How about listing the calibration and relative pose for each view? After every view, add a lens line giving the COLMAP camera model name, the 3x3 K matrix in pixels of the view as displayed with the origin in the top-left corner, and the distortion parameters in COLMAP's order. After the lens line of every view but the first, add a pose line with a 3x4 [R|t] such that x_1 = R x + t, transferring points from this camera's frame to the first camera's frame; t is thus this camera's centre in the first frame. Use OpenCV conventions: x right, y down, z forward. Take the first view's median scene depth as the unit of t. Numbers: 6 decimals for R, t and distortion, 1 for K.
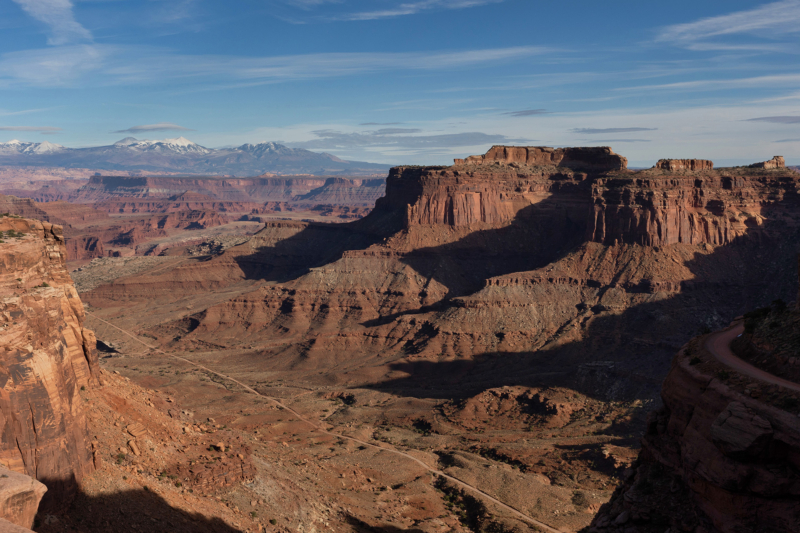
lens RADIAL K [[916.1, 0, 402.0], [0, 916.1, 239.8], [0, 0, 1]] dist [0.066066, 0.000000]
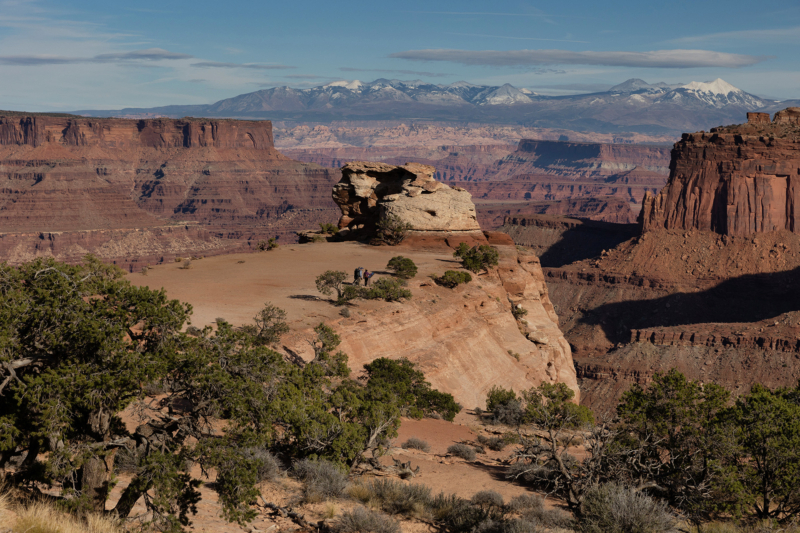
lens RADIAL K [[1571.7, 0, 401.1], [0, 1571.7, 270.8], [0, 0, 1]] dist [0.026177, 0.000000]
pose [[0.888667, 0.065485, -0.453854, 0.305236], [-0.061386, 0.997831, 0.023778, -0.004582], [0.454427, 0.006730, 0.890759, 0.081301]]
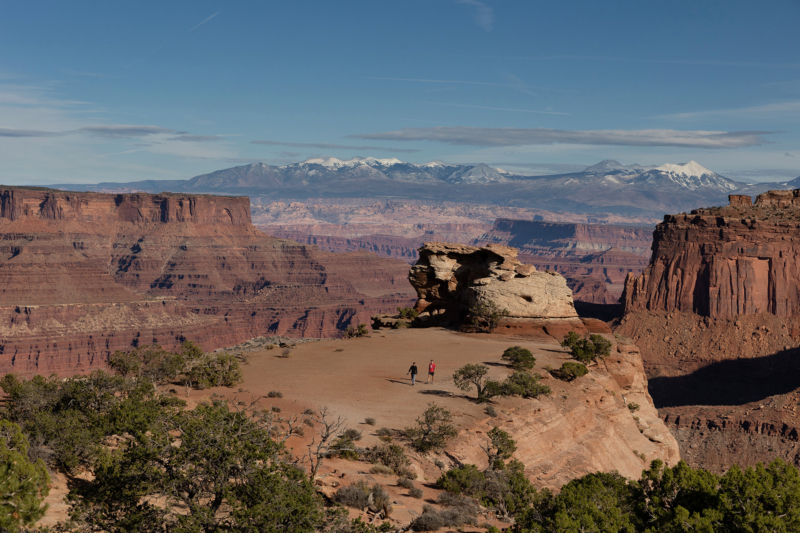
lens RADIAL K [[1571.7, 0, 398.3], [0, 1571.7, 259.0], [0, 0, 1]] dist [0.026177, 0.000000]
pose [[0.894899, 0.050574, -0.443394, 0.298604], [-0.073129, 0.996746, -0.033905, -0.004598], [0.440236, 0.062766, 0.895685, 0.083082]]
